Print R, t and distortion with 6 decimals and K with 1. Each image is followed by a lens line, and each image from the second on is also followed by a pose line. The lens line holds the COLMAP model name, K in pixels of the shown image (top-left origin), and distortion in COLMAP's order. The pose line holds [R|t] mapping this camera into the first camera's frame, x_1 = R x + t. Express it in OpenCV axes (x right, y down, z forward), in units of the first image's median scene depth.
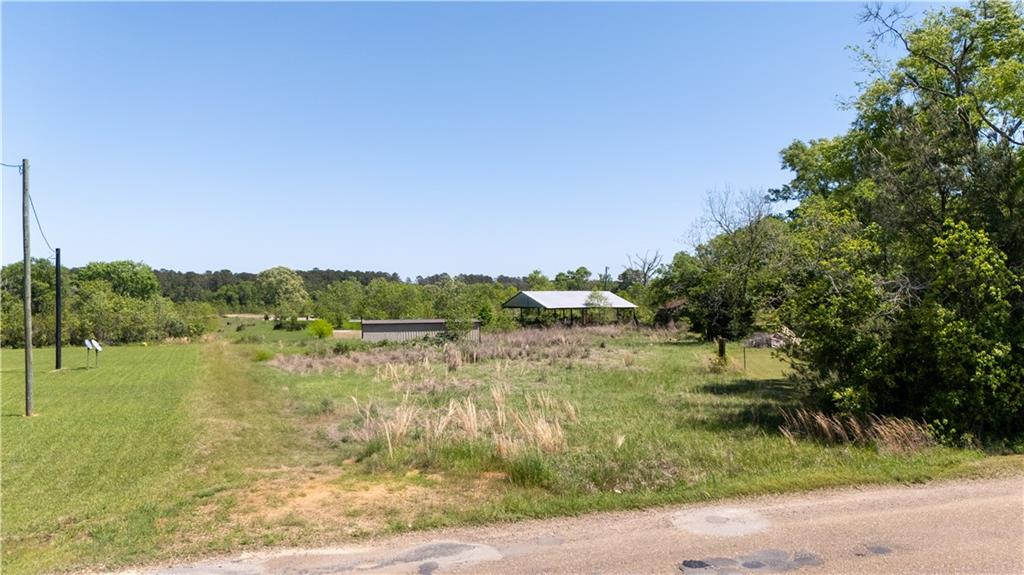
lens RADIAL K [[751.5, 0, 516.1], [0, 751.5, 287.9], [0, 0, 1]] dist [0.088389, -0.097228]
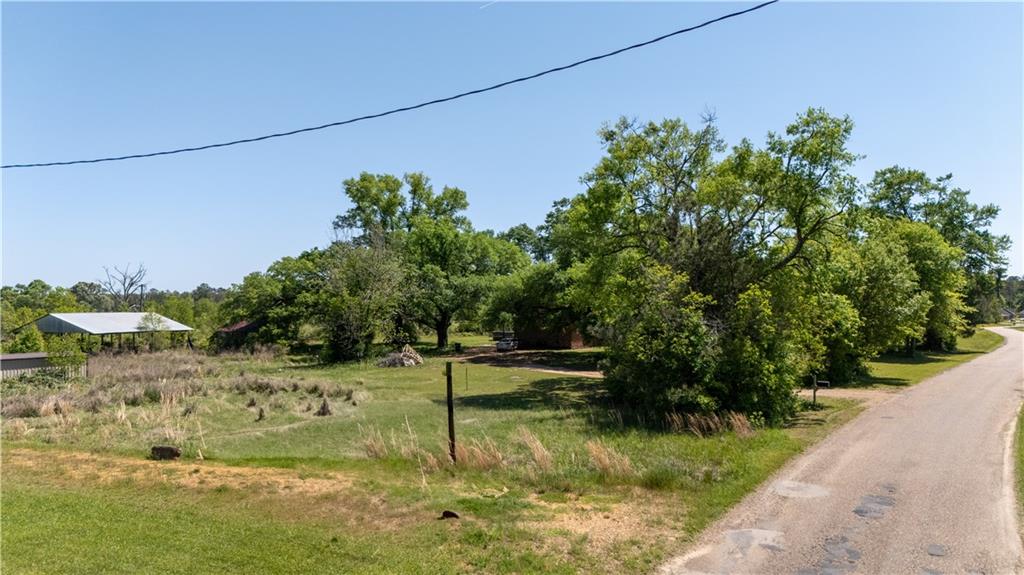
lens RADIAL K [[751.5, 0, 516.1], [0, 751.5, 287.9], [0, 0, 1]] dist [0.088389, -0.097228]
pose [[0.770248, 0.015843, 0.637548, -0.146117], [-0.003001, 0.999770, -0.021218, -0.007949], [-0.637737, 0.014429, 0.770119, 0.023248]]
